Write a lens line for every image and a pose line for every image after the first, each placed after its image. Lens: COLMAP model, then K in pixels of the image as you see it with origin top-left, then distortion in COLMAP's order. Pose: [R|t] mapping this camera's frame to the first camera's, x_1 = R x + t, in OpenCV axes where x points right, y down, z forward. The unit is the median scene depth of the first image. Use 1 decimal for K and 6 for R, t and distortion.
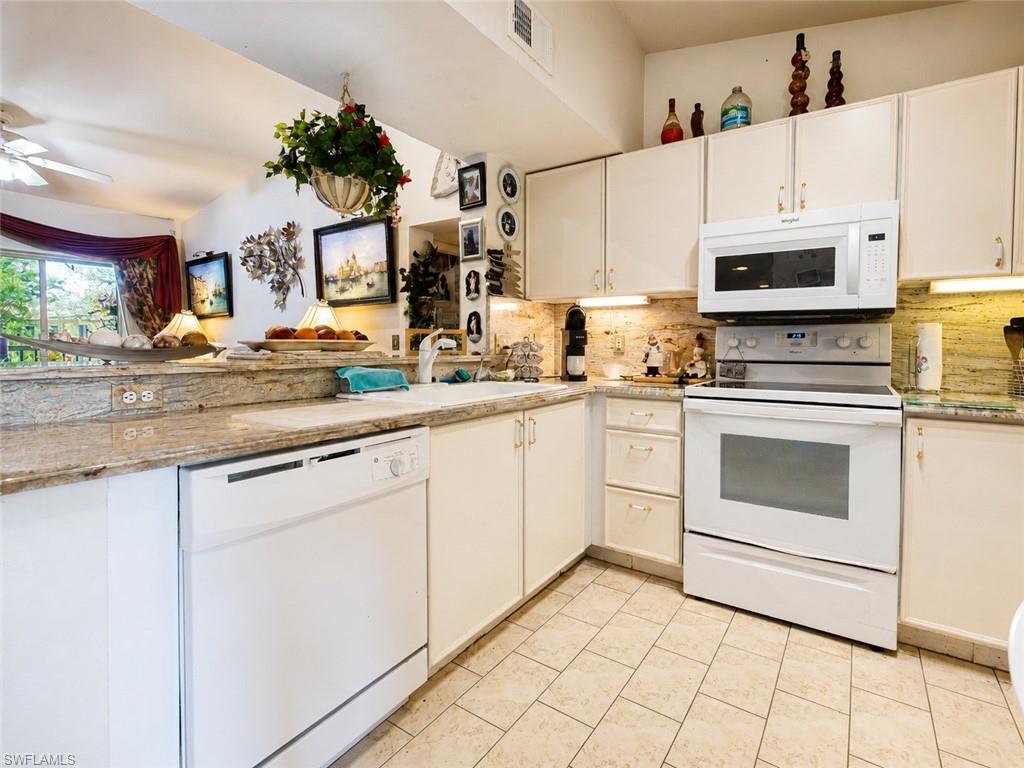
lens RADIAL K [[468.8, 0, 544.8], [0, 468.8, 356.1], [0, 0, 1]] dist [0.000942, -0.002242]
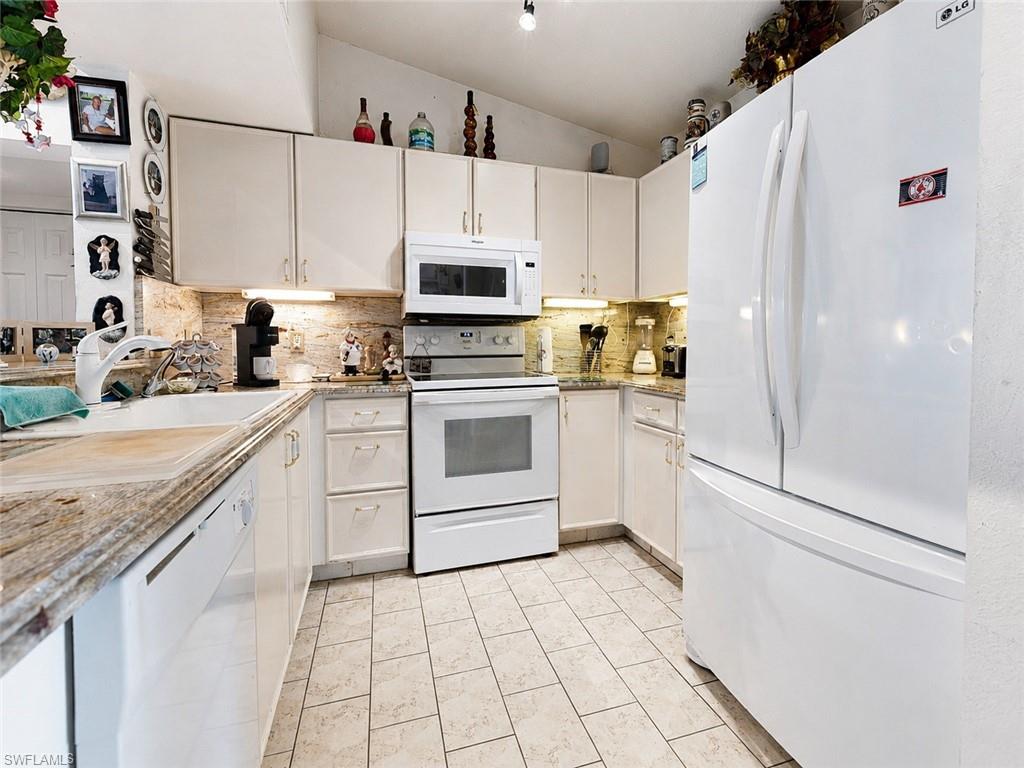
lens RADIAL K [[468.8, 0, 498.9], [0, 468.8, 357.1], [0, 0, 1]] dist [0.000942, -0.002242]
pose [[0.643813, -0.028301, 0.764659, -0.325554], [0.025754, 0.999551, 0.015310, -0.001967], [-0.764749, 0.009837, 0.644253, 0.134046]]
